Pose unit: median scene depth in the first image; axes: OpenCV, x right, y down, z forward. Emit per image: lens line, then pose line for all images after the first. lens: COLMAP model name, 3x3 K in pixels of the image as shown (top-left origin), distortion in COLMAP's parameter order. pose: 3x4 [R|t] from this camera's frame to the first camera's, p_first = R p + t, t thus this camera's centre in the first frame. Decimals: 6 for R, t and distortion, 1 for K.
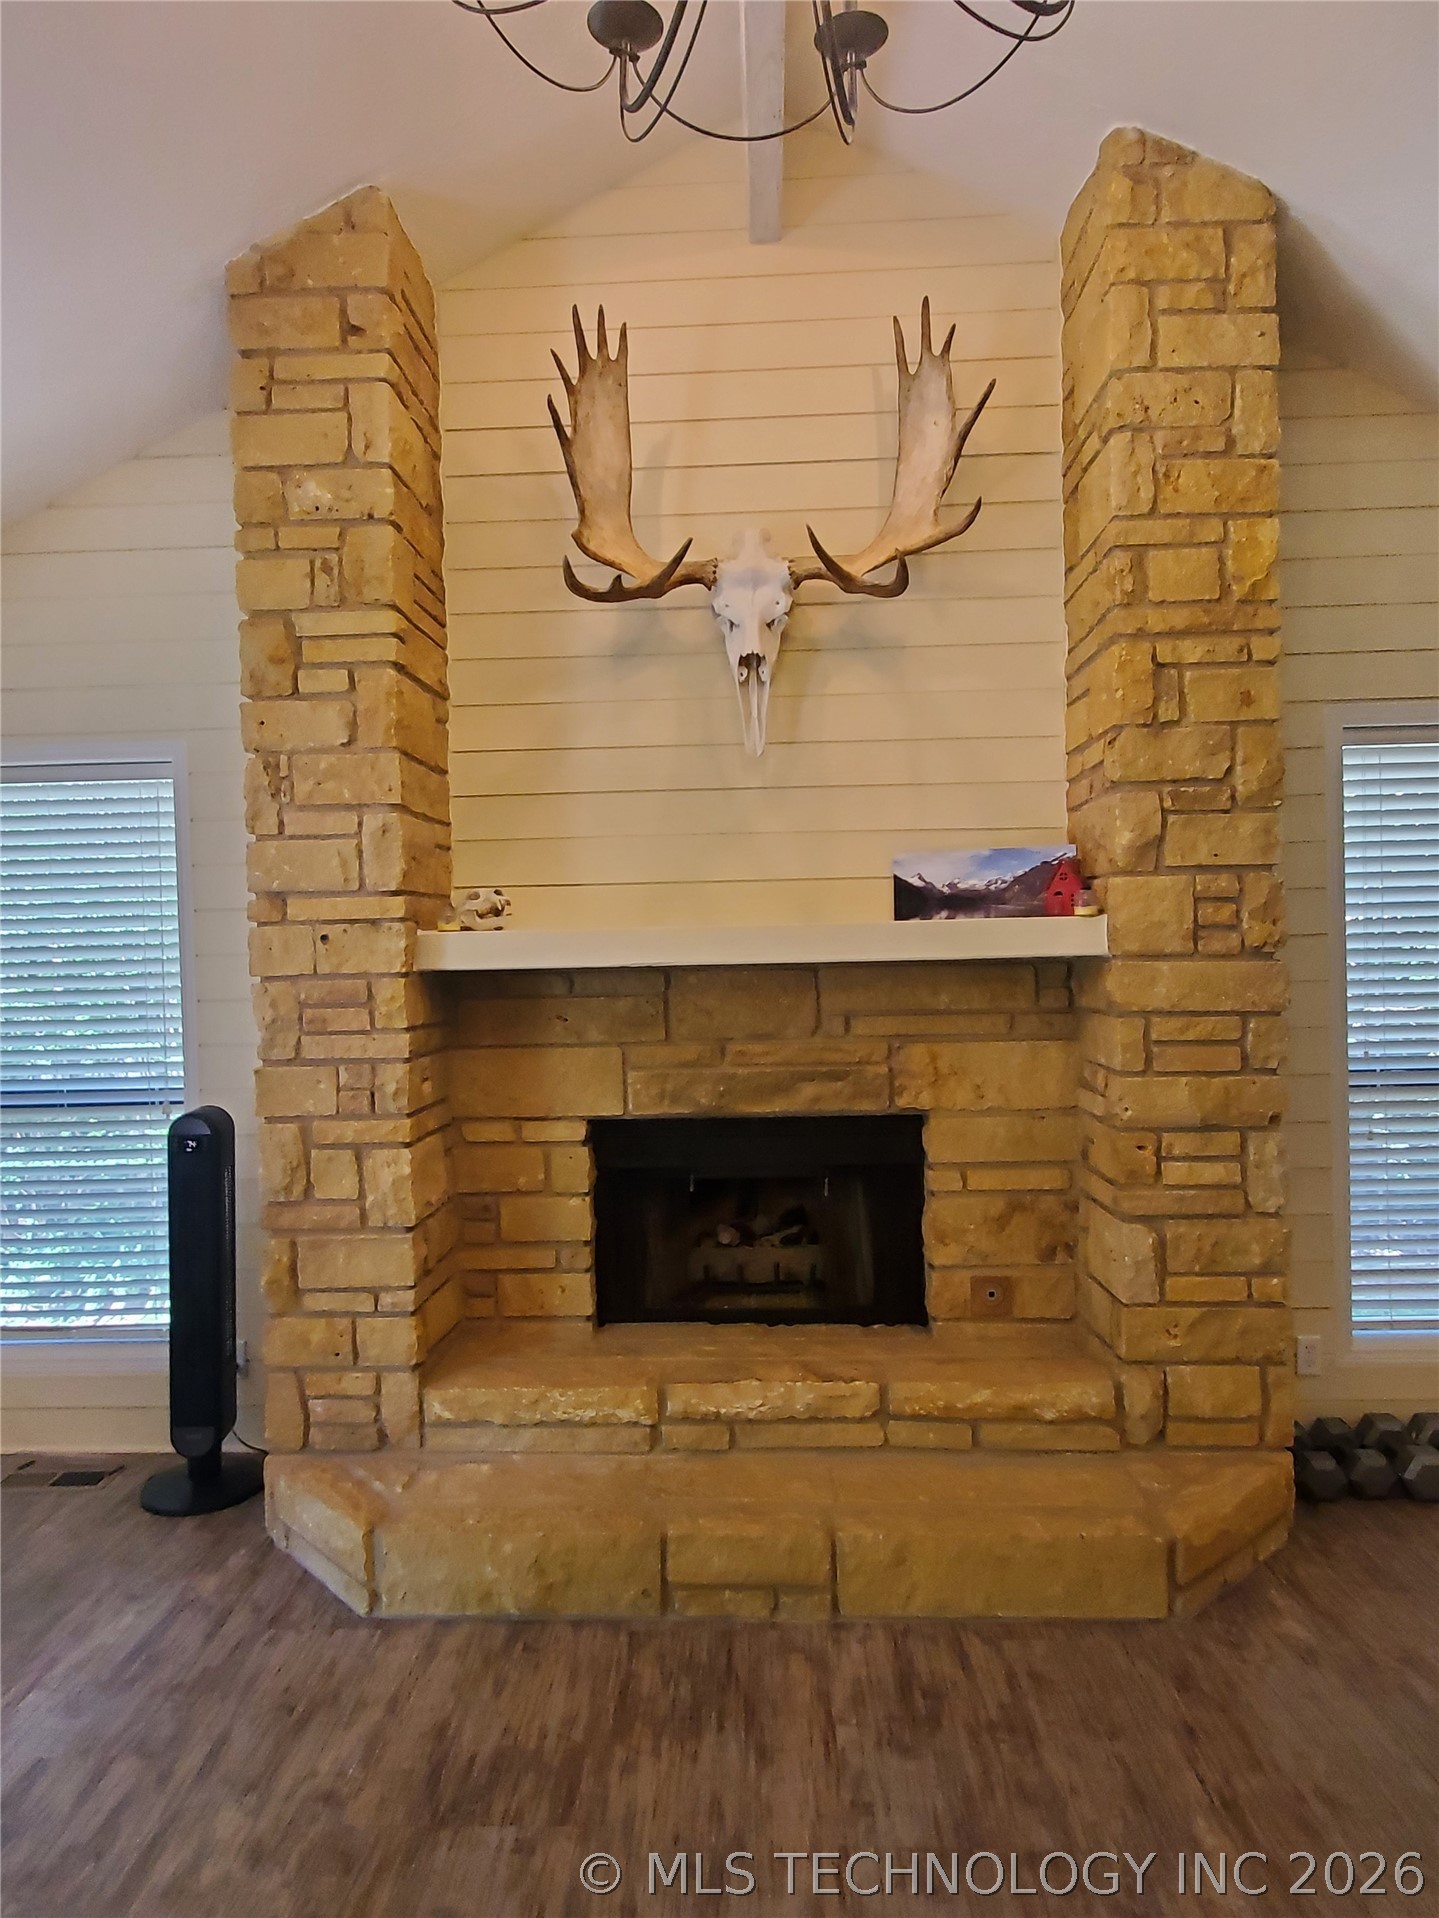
lens RADIAL K [[1120.9, 0, 698.8], [0, 1120.9, 975.7], [0, 0, 1]] dist [-0.001579, -0.000611]
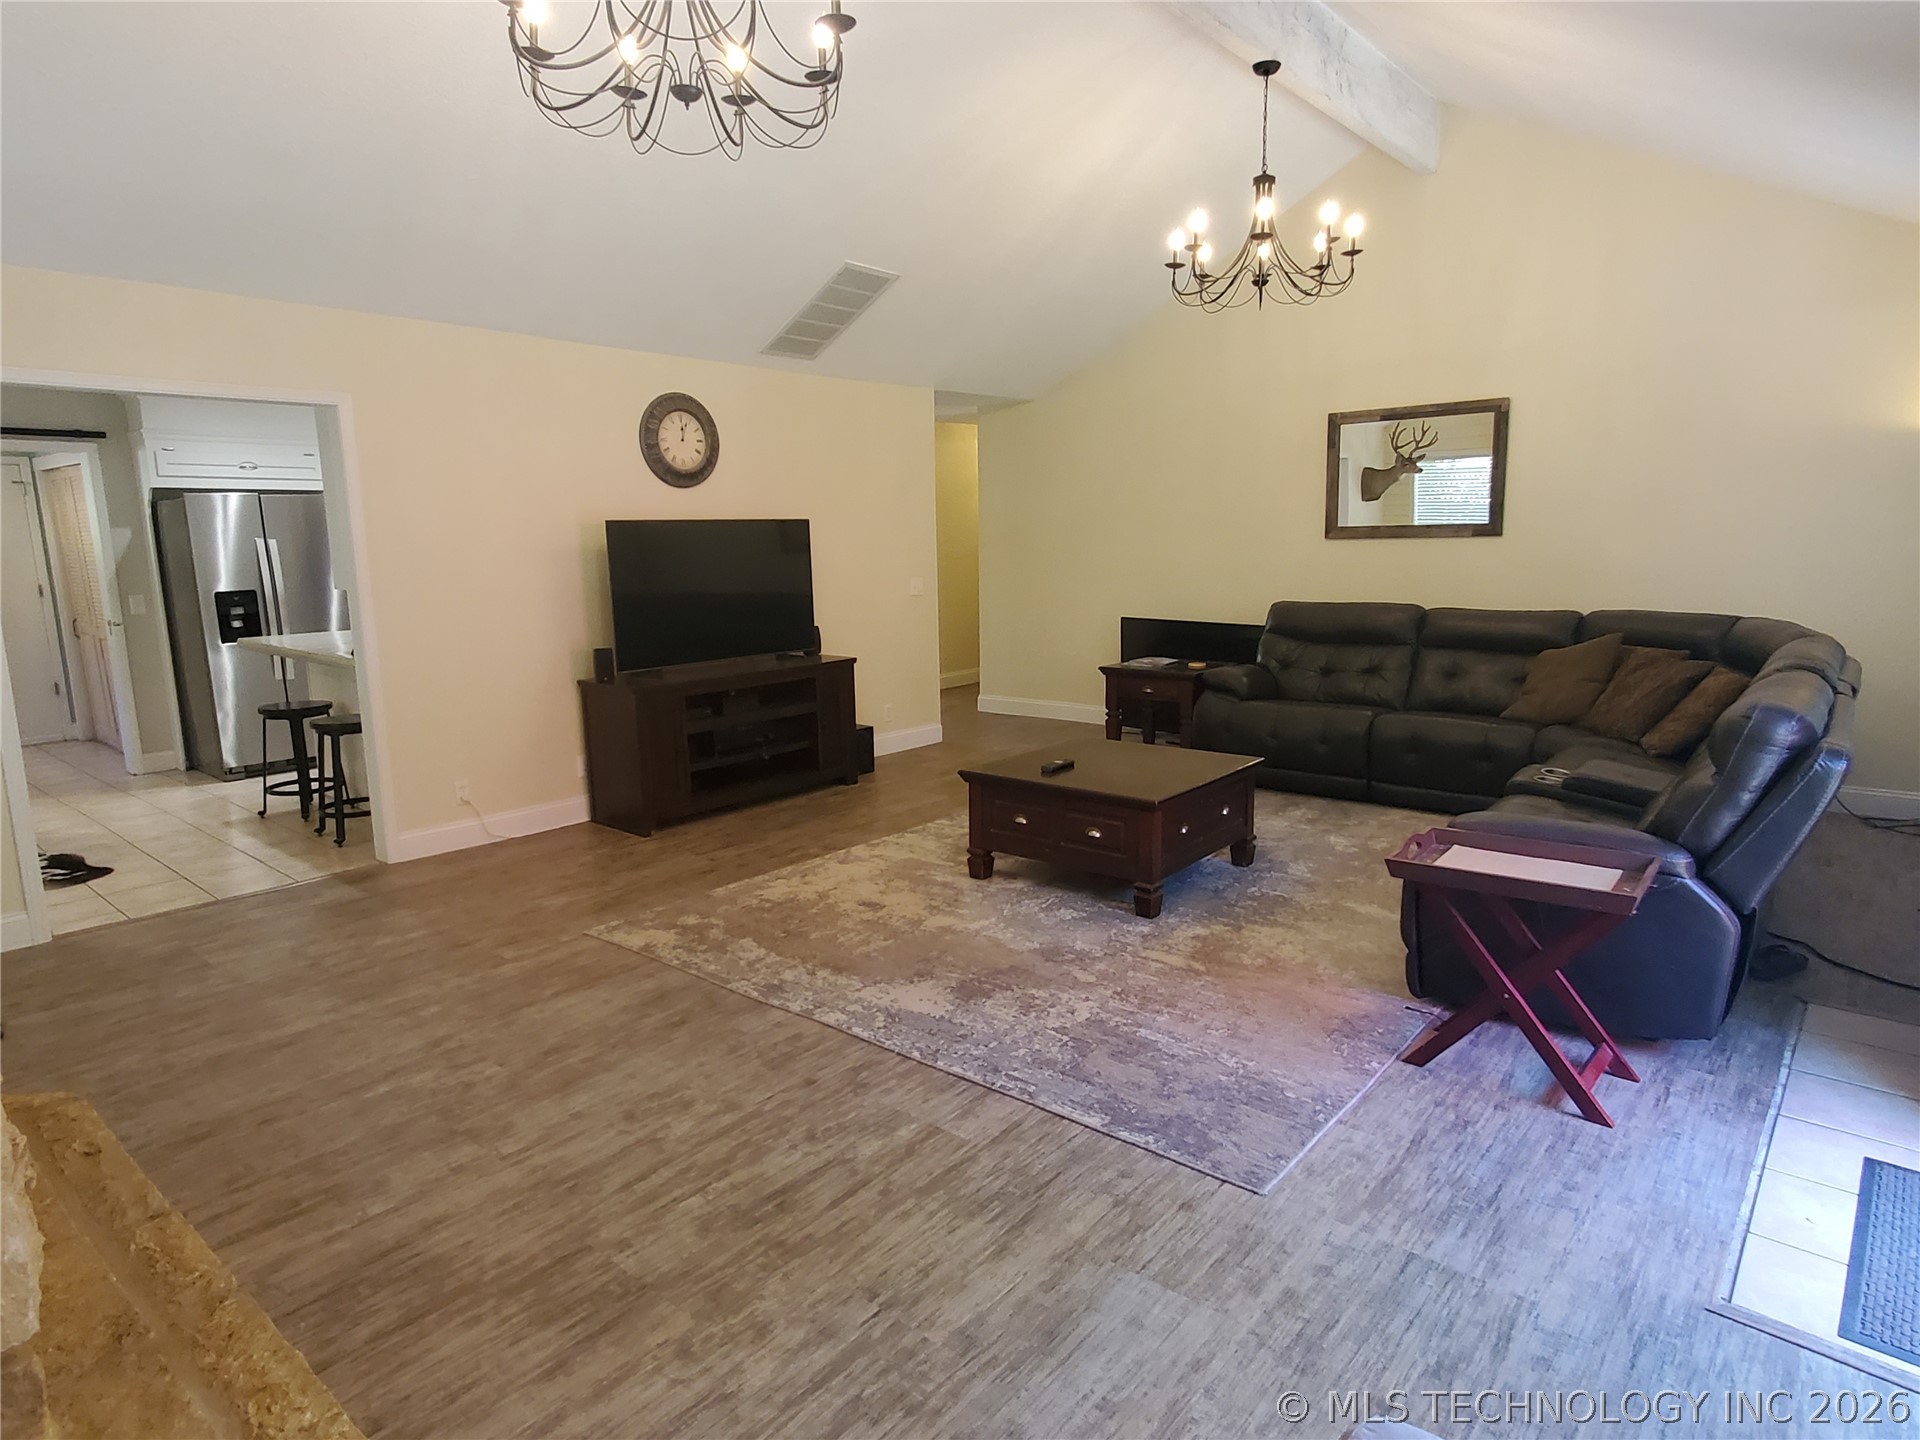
lens RADIAL K [[1122.1, 0, 956.2], [0, 1122.1, 721.9], [0, 0, 1]] dist [-0.001579, -0.000611]
pose [[-0.773284, -0.075557, 0.629542, -1.713420], [0.047660, 0.983139, 0.176538, -0.038203], [-0.632266, 0.166518, -0.756645, 2.288361]]
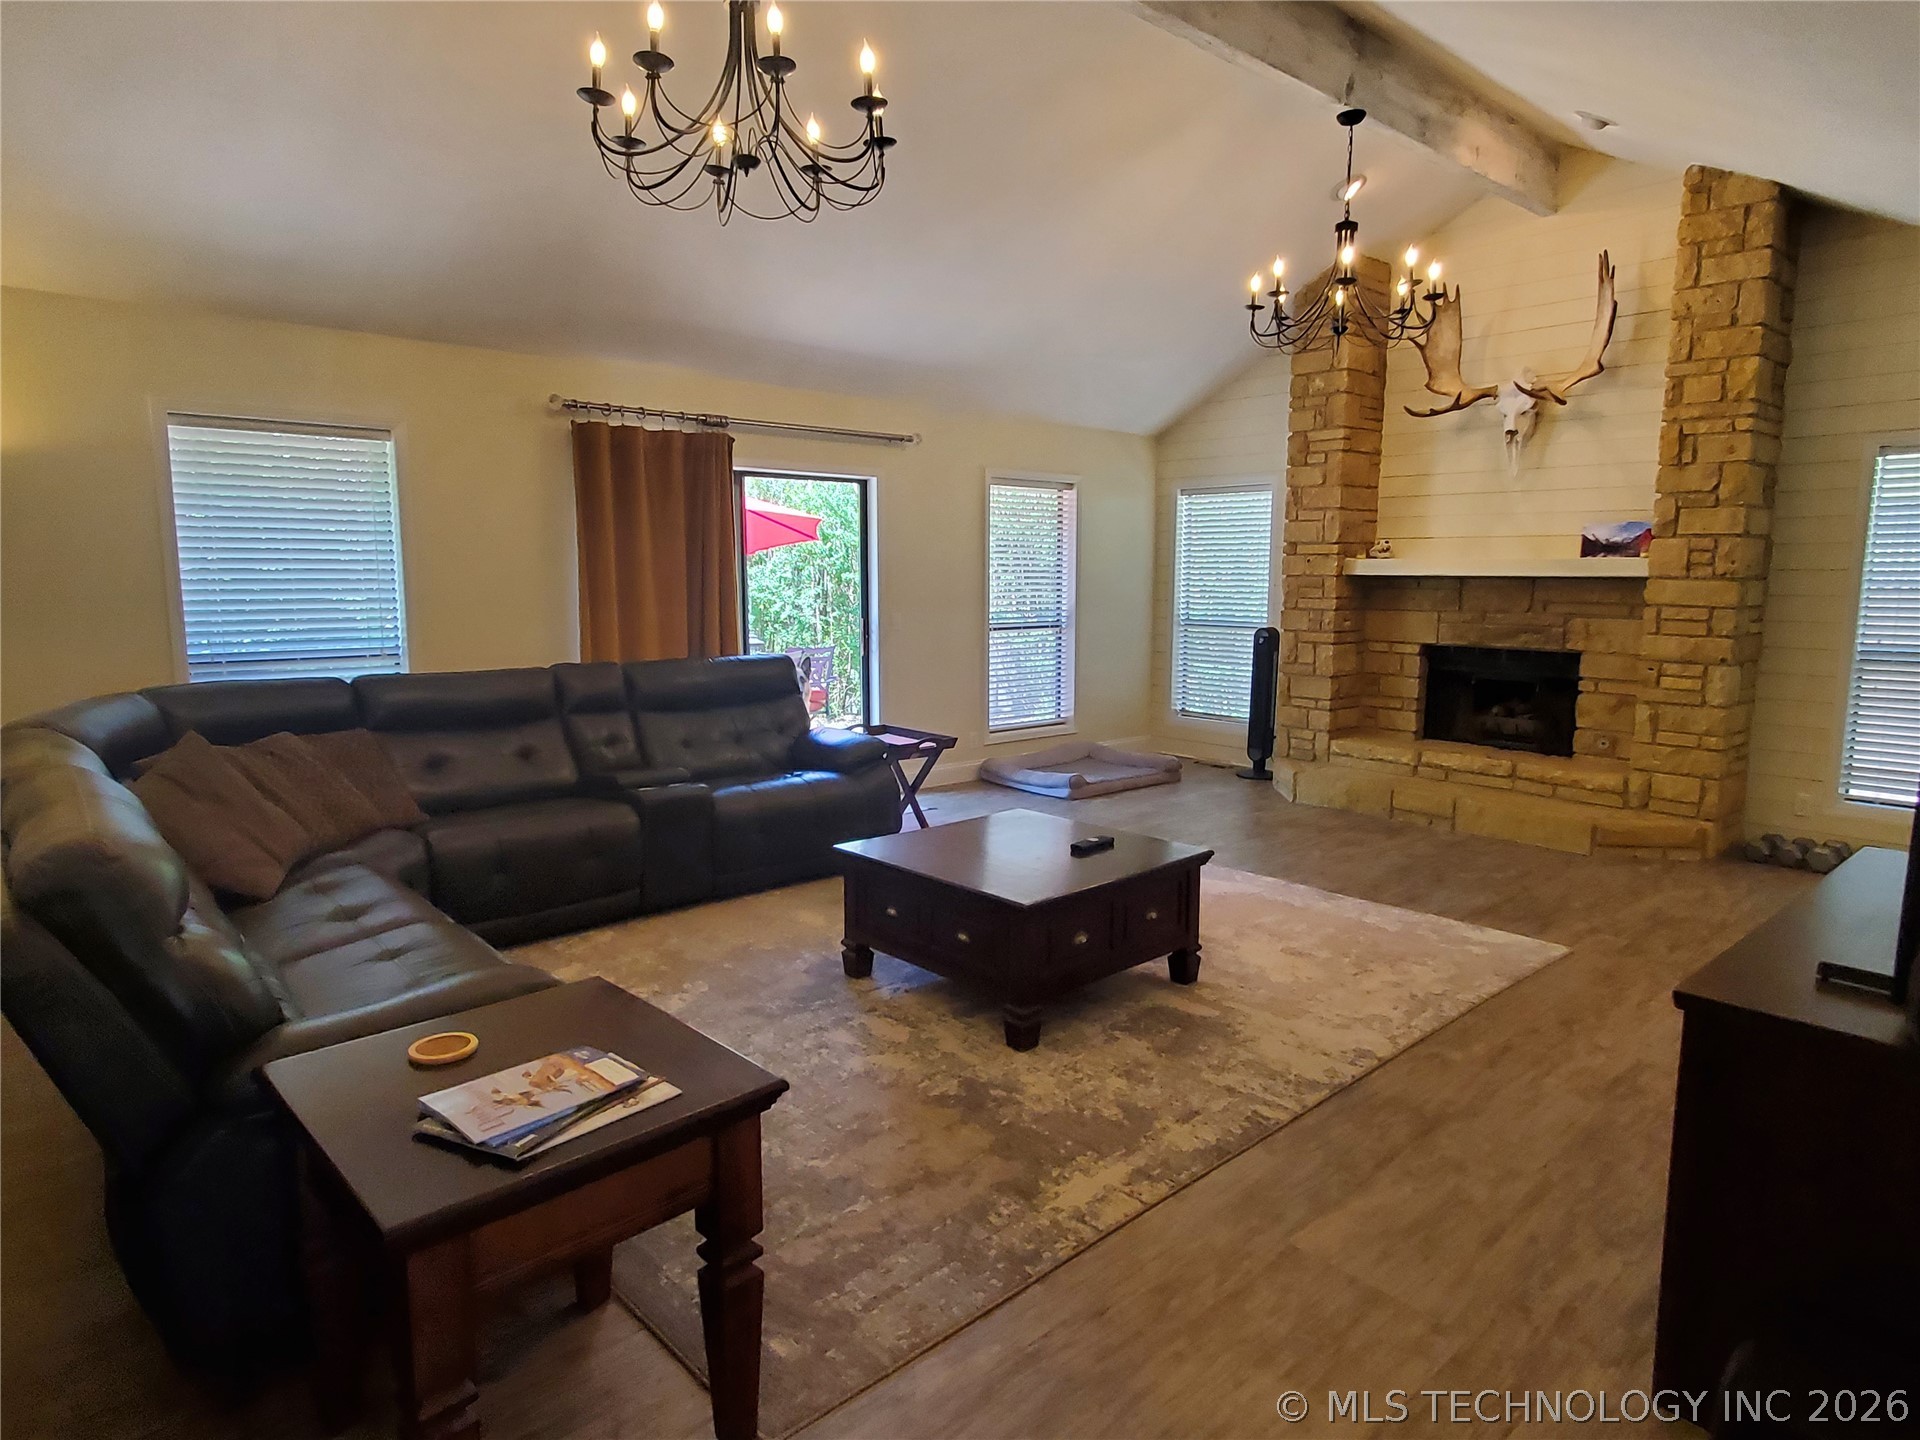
lens RADIAL K [[1122.1, 0, 952.3], [0, 1122.1, 716.8], [0, 0, 1]] dist [-0.001579, -0.000611]
pose [[0.679281, 0.120579, -0.723904, 1.010251], [-0.037055, 0.990787, 0.130262, 0.016179], [0.732942, -0.061660, 0.677491, -1.355647]]
